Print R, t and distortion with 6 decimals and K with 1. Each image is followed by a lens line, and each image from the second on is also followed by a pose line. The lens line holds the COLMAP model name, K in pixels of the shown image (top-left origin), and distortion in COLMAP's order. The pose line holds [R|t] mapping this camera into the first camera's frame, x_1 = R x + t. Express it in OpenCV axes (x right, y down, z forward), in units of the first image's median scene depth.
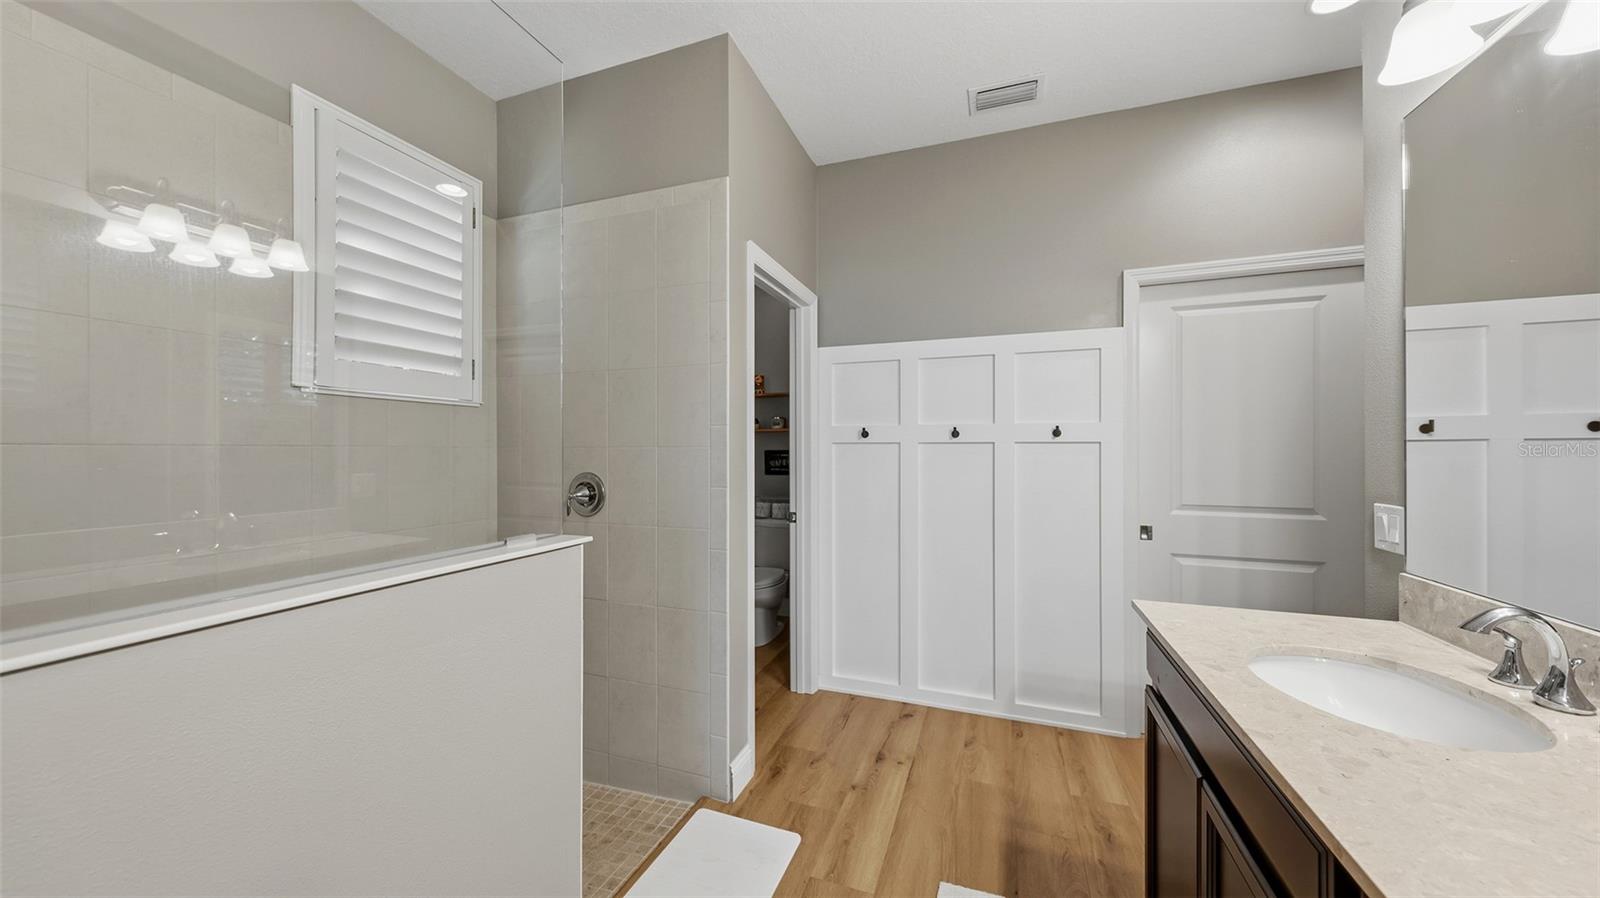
lens RADIAL K [[555.6, 0, 796.0], [0, 555.6, 449.3], [0, 0, 1]] dist [0.004891, -0.001430]
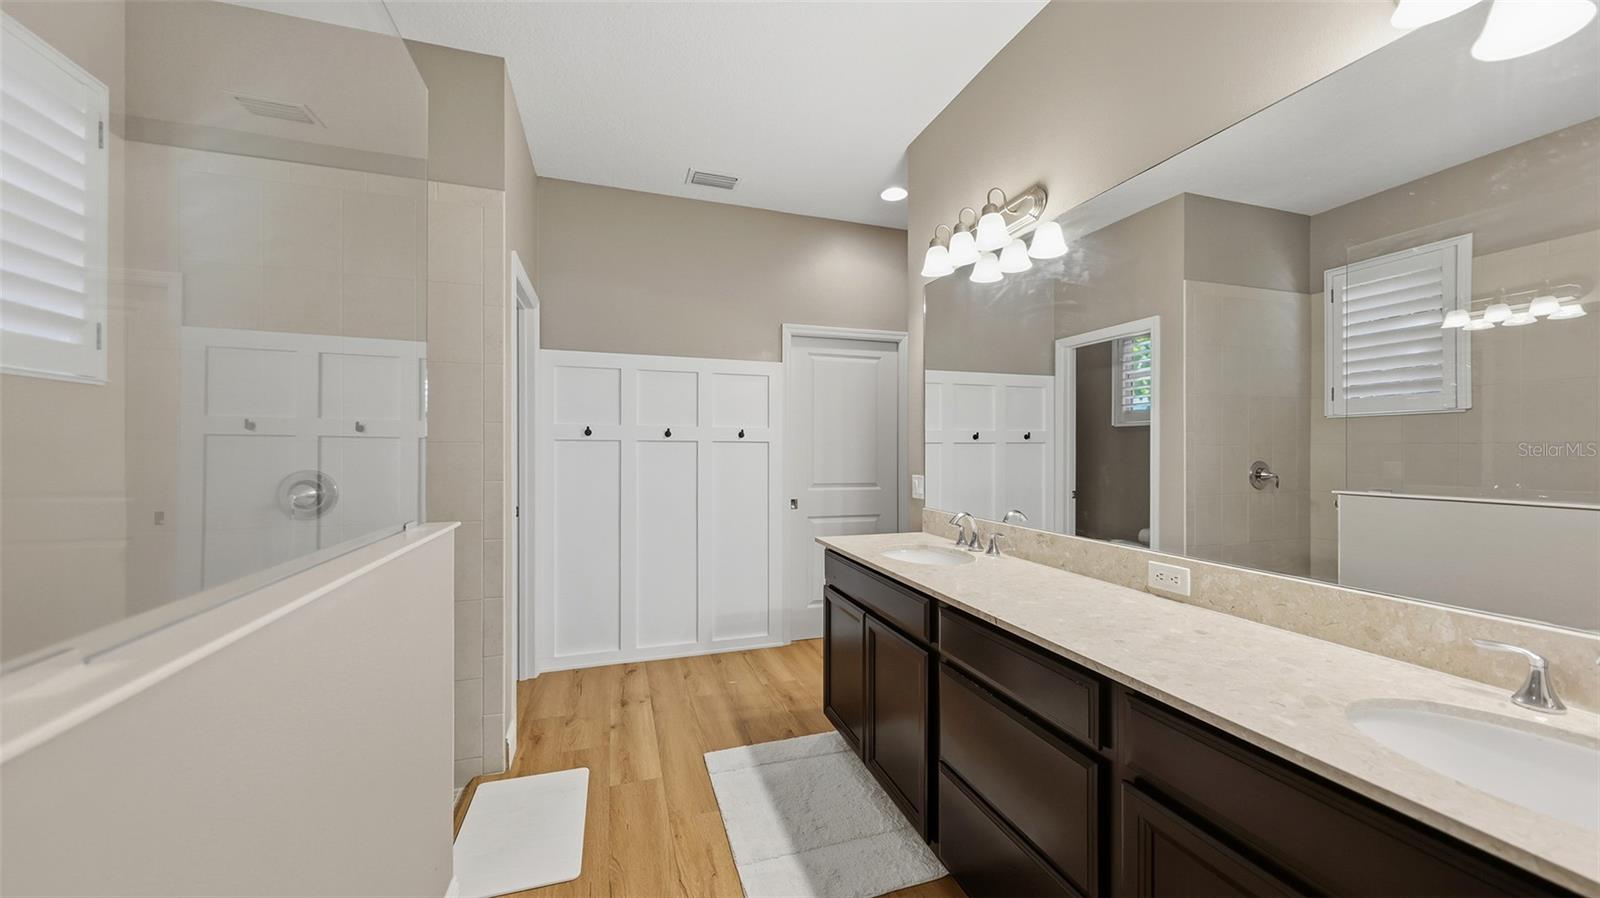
lens RADIAL K [[555.6, 0, 801.5], [0, 555.6, 448.7], [0, 0, 1]] dist [0.004891, -0.001430]
pose [[0.780936, 0.003662, 0.624600, -0.307953], [-0.004217, 0.999991, -0.000590, 0.004814], [-0.624597, -0.002173, 0.780945, -0.178649]]
